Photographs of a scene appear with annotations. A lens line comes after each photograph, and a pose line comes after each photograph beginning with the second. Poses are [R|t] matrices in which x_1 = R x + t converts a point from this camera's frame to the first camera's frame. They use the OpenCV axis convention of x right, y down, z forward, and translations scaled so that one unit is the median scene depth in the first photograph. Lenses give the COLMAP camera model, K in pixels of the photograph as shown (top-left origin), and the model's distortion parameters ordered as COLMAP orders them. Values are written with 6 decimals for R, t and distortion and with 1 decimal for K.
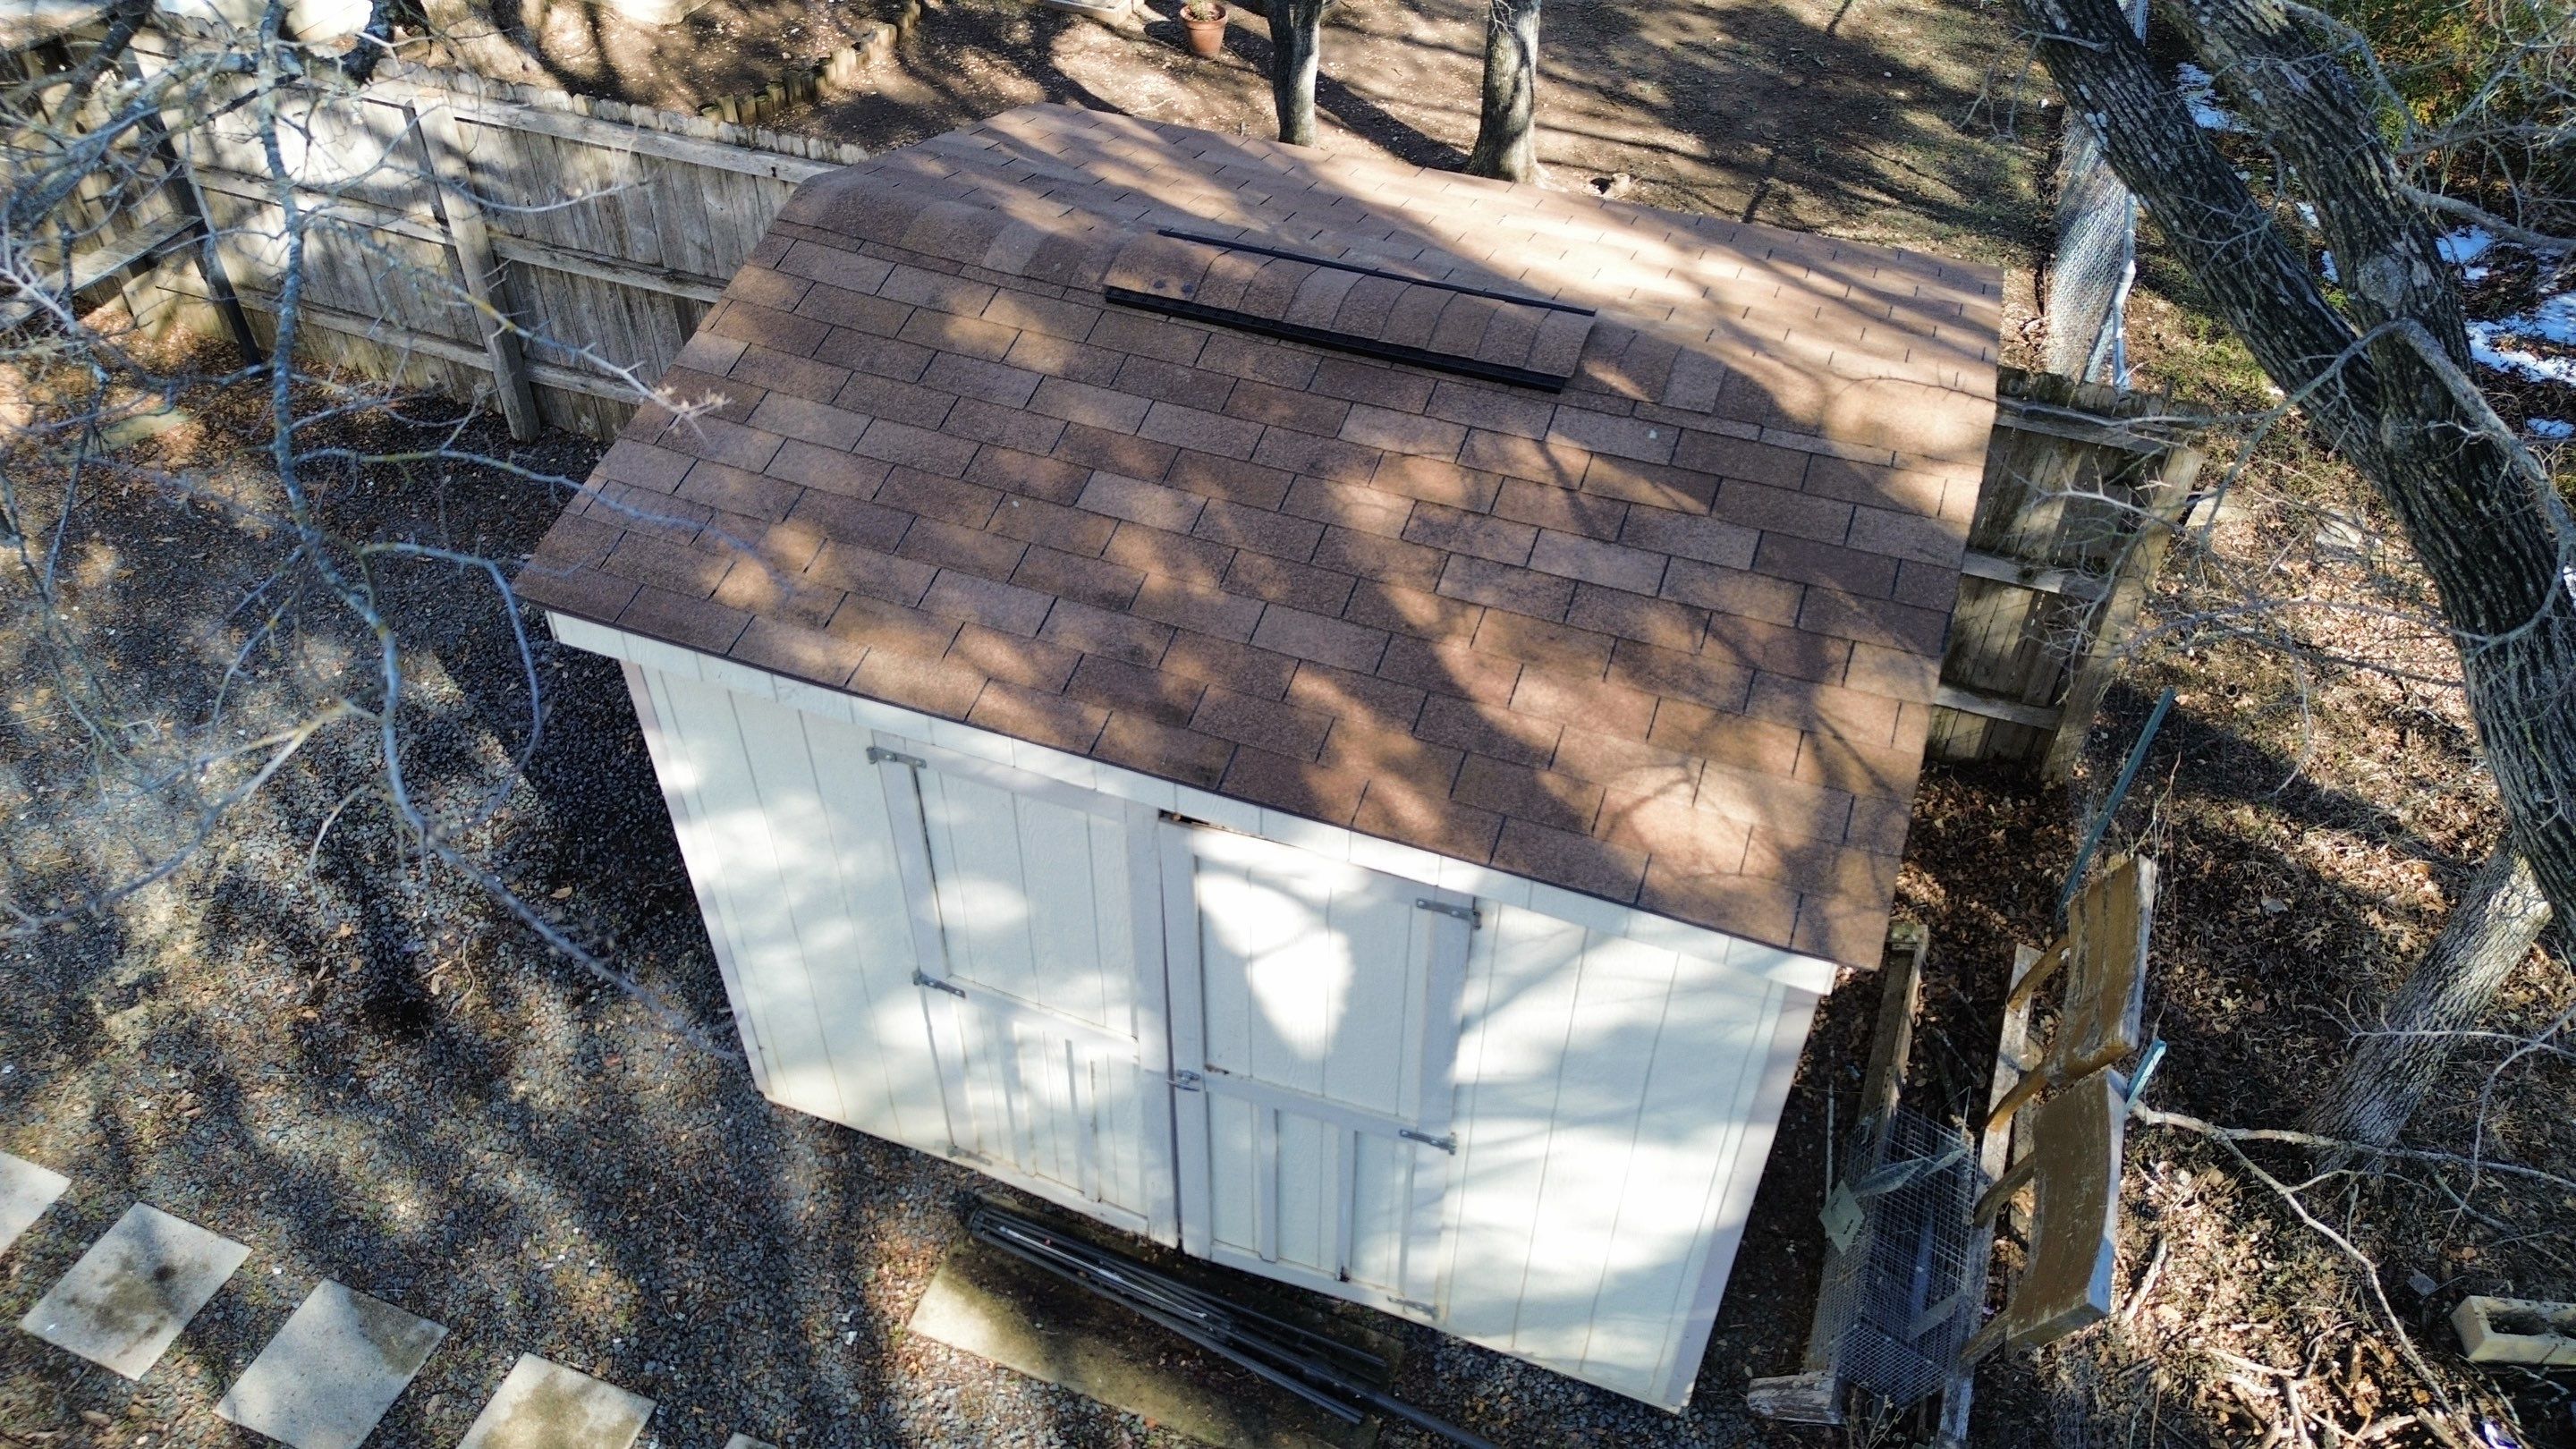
lens RADIAL K [[1815.9, 0, 1291.1], [0, 1815.9, 729.2], [0, 0, 1]] dist [0.062391, -0.053457]
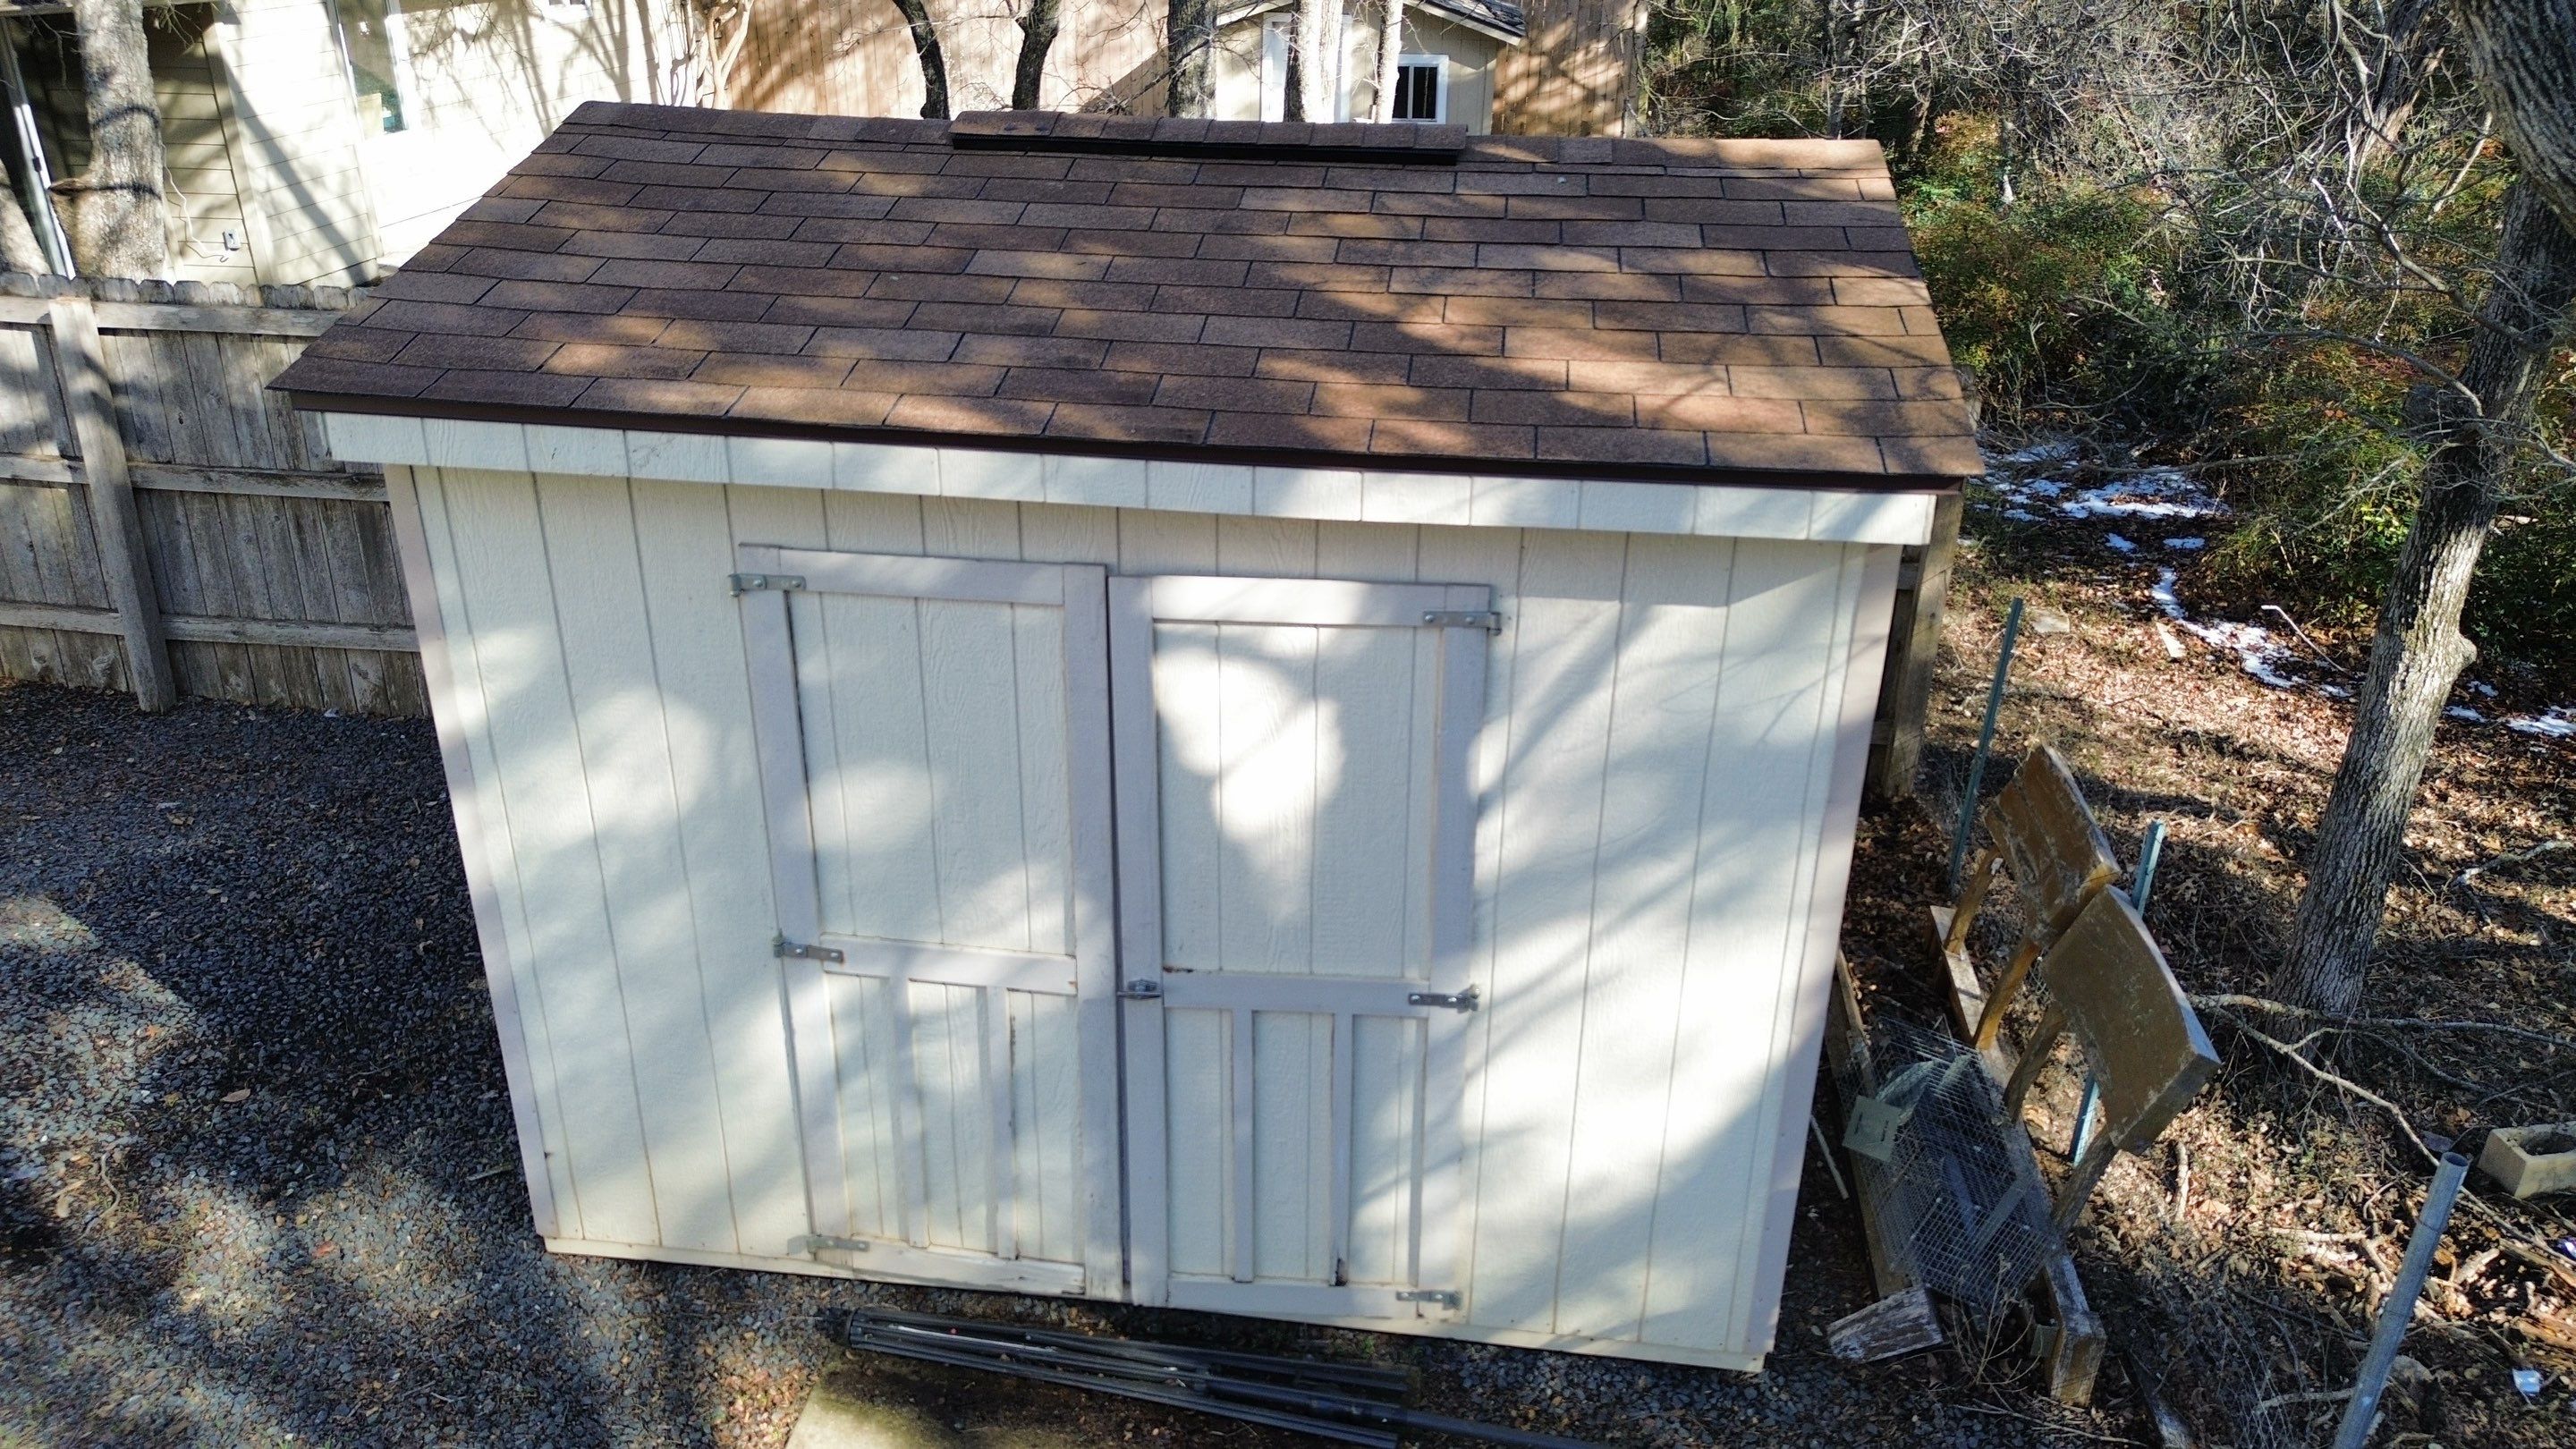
lens RADIAL K [[1815.9, 0, 1283.6], [0, 1815.9, 740.4], [0, 0, 1]] dist [0.062391, -0.053457]
pose [[0.972457, -0.094033, 0.213271, -0.138473], [0.155420, 0.943496, -0.292677, 0.292823], [-0.173699, 0.317762, 0.932124, 0.164513]]
